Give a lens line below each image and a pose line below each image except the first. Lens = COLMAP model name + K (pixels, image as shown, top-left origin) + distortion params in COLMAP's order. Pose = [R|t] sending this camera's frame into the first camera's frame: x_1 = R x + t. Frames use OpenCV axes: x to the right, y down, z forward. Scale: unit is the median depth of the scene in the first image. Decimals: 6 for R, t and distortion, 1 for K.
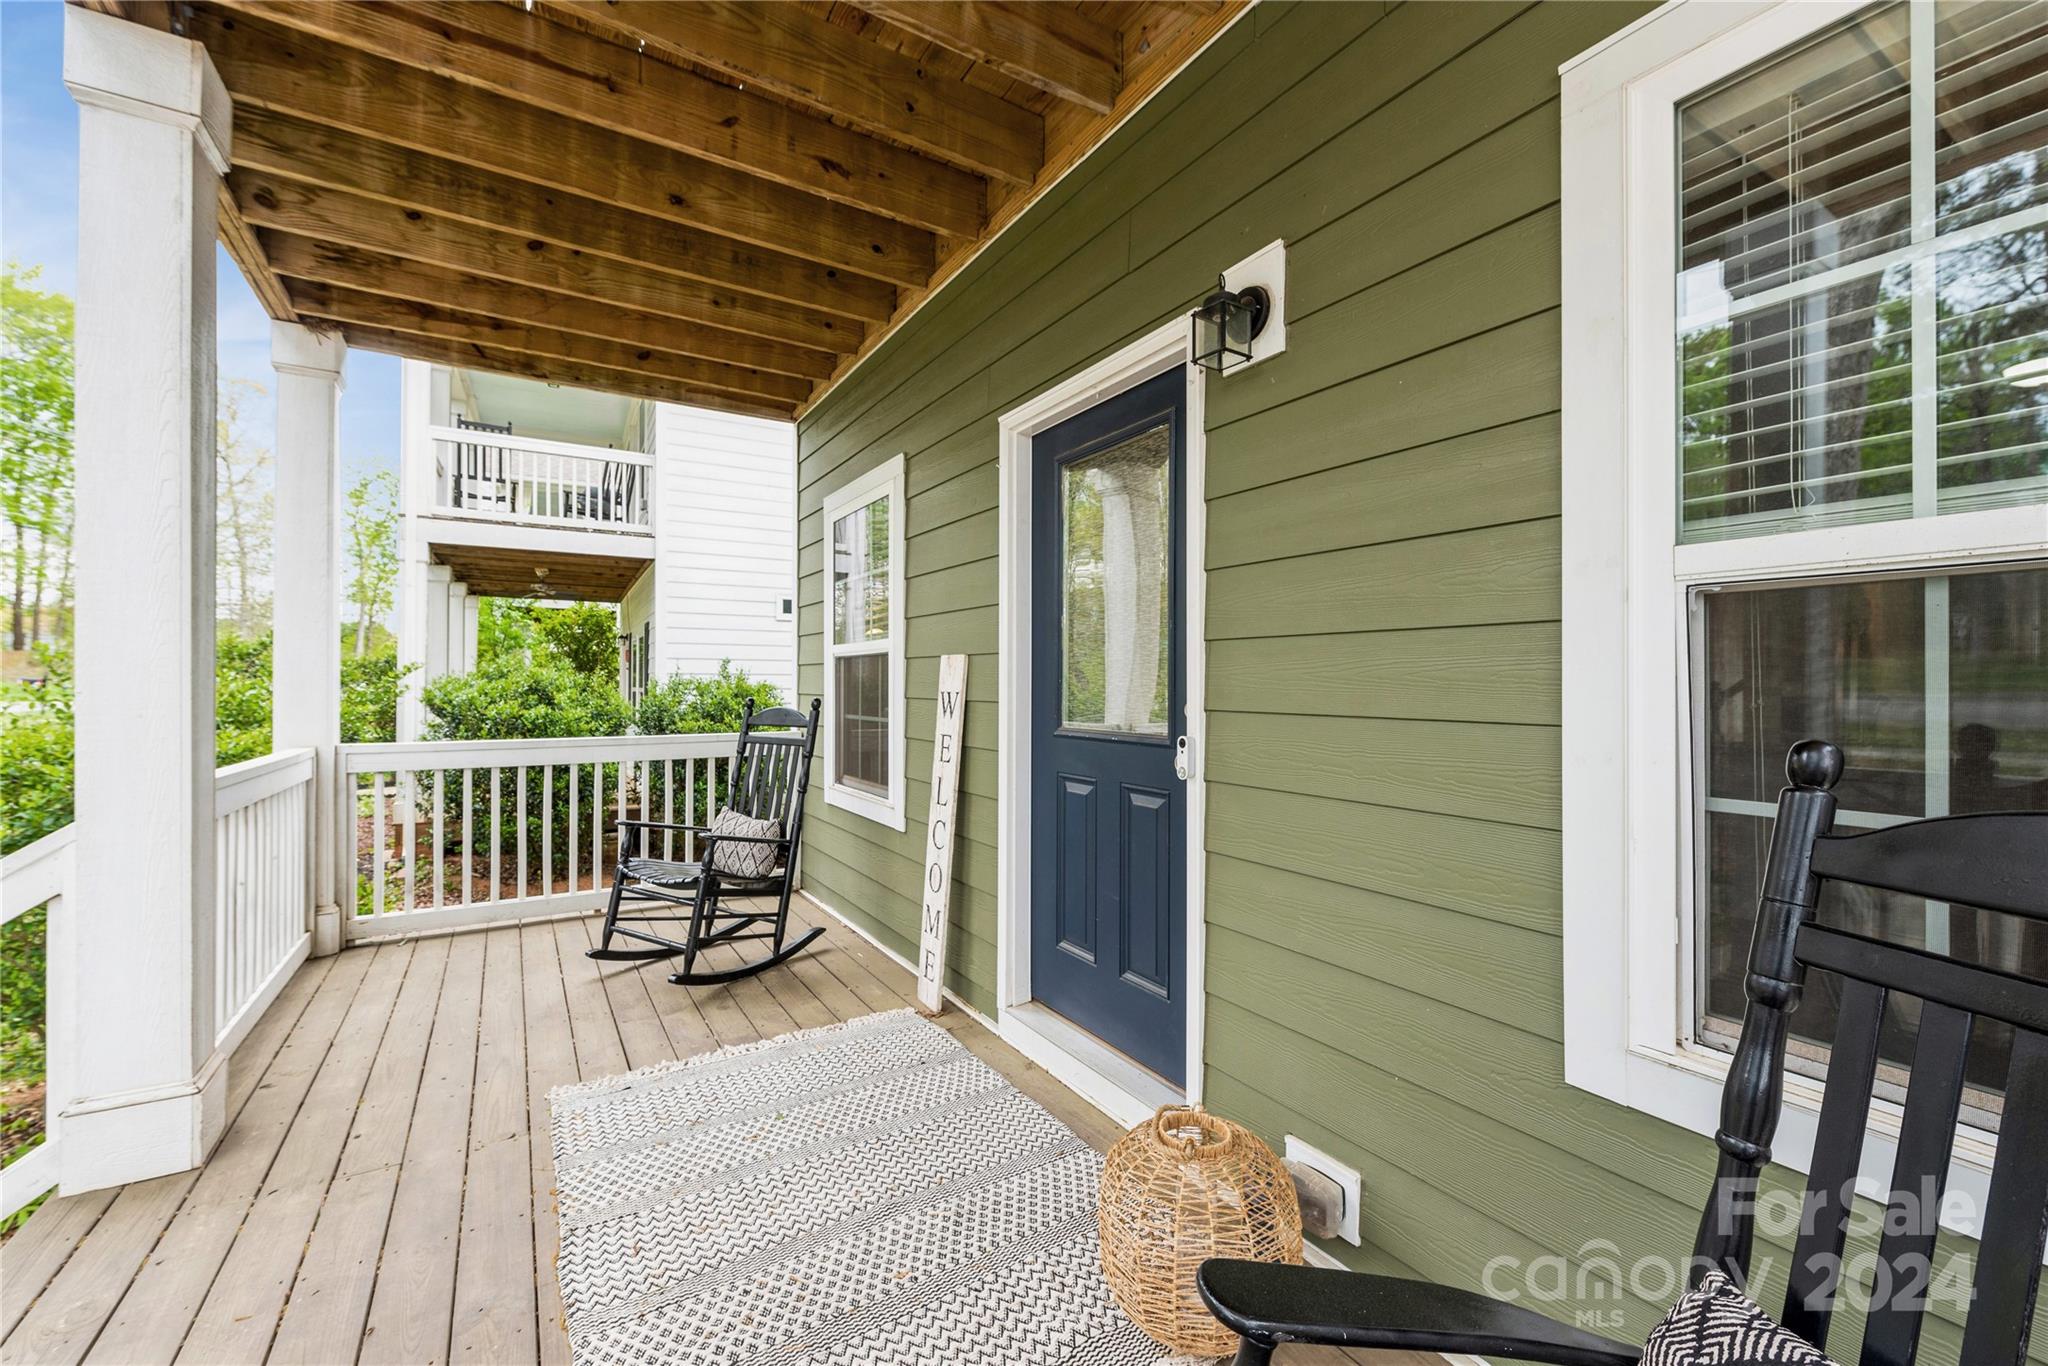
lens RADIAL K [[801.6, 0, 1016.6], [0, 801.6, 687.6], [0, 0, 1]] dist [0.003263, -0.000289]
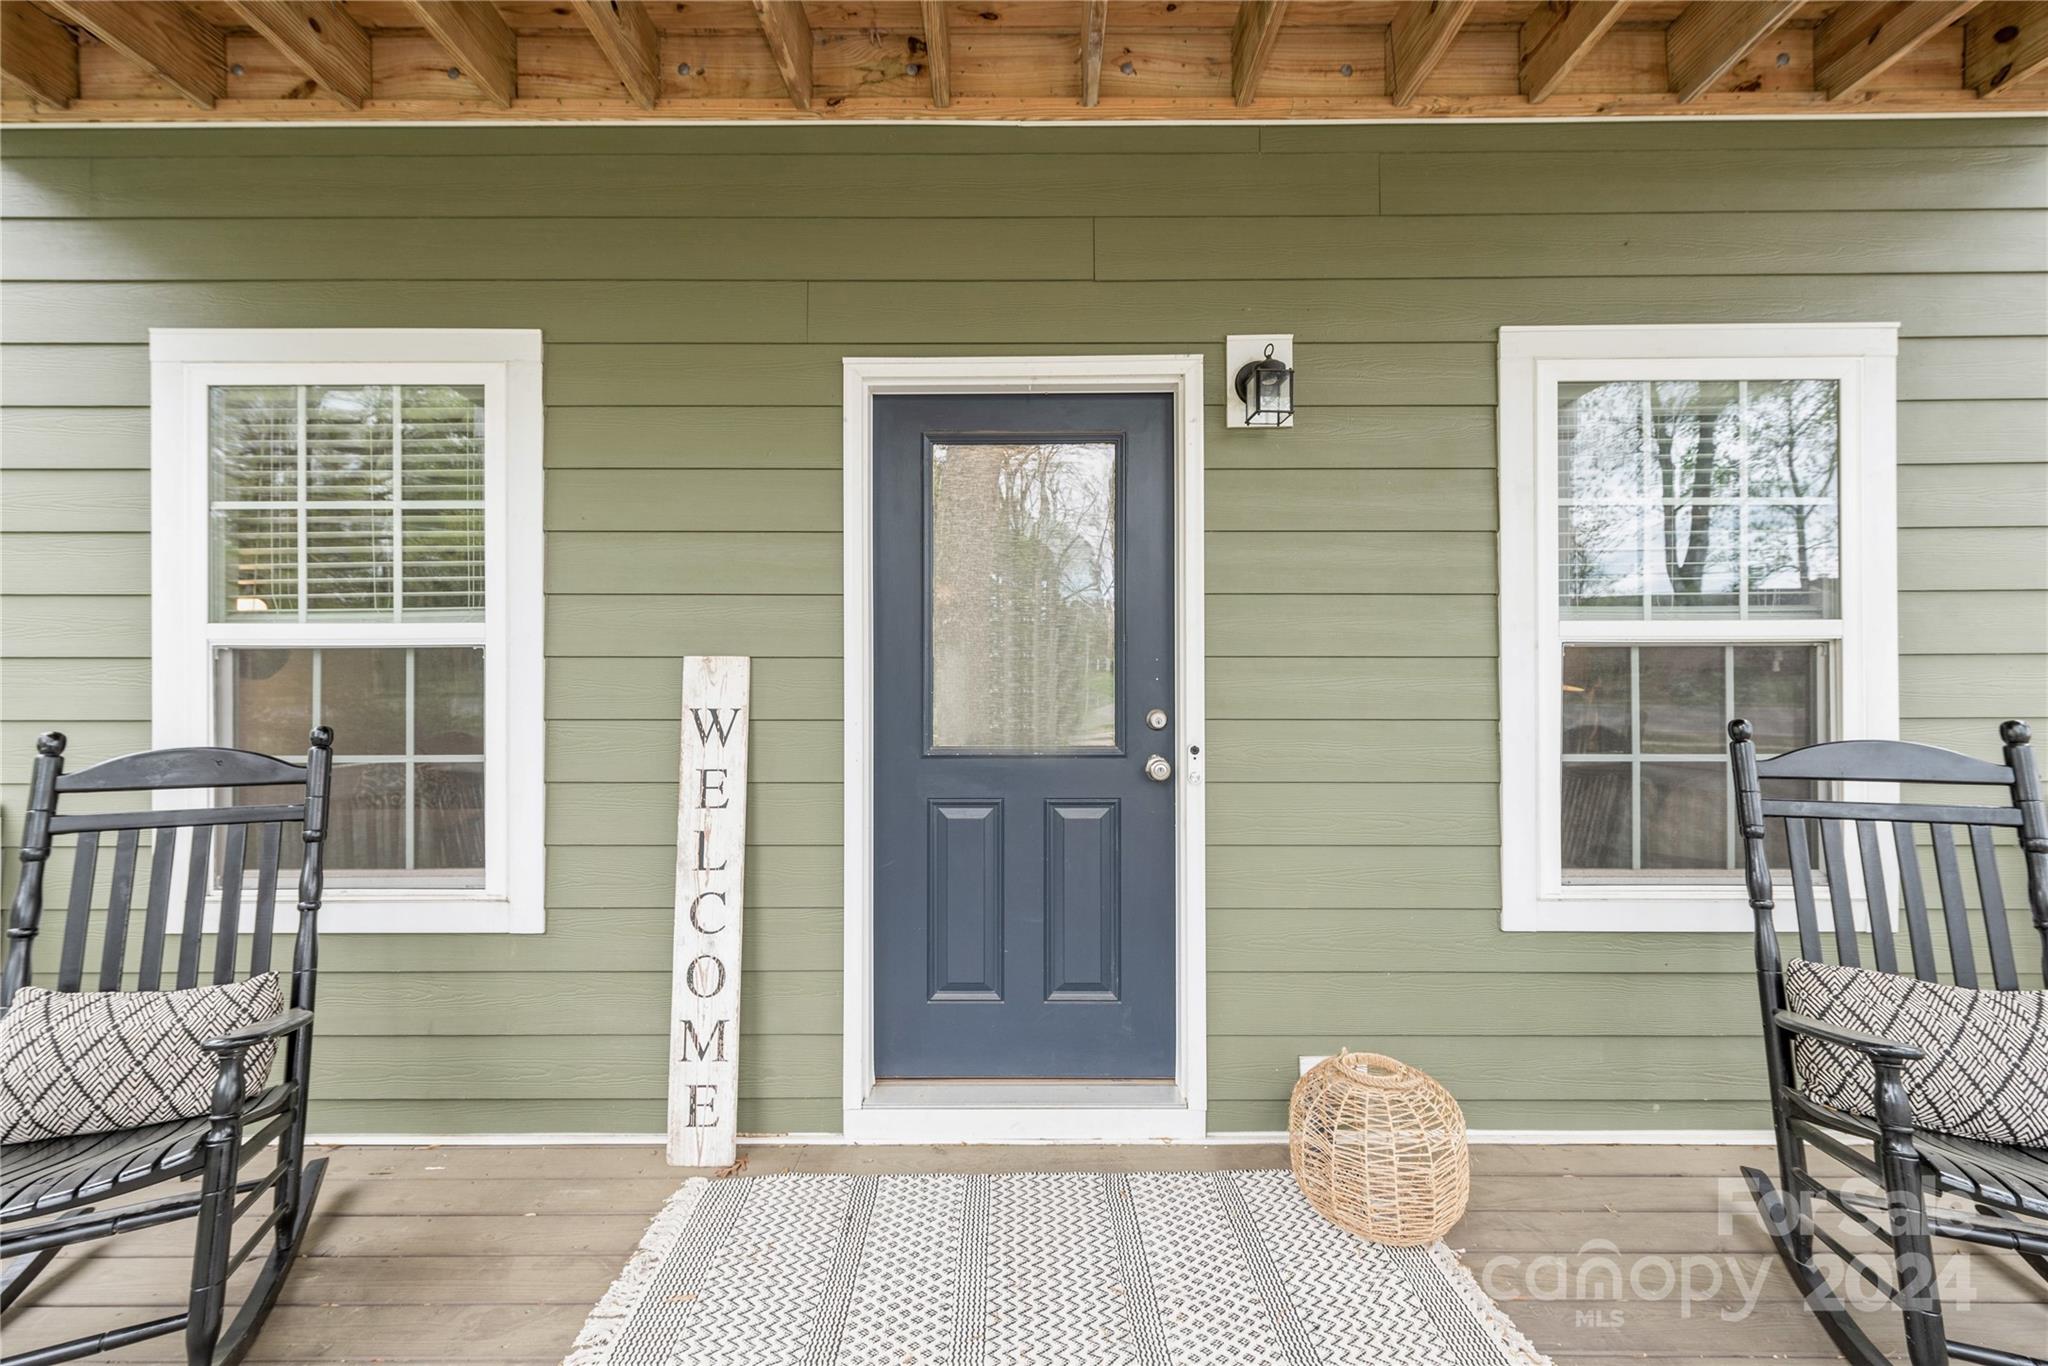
lens RADIAL K [[801.6, 0, 1016.6], [0, 801.6, 687.6], [0, 0, 1]] dist [0.003263, -0.000289]
pose [[0.541099, -0.005223, 0.840943, -0.628535], [0.007399, 0.999972, 0.001450, -0.013455], [-0.840926, 0.005438, 0.541122, 0.463445]]
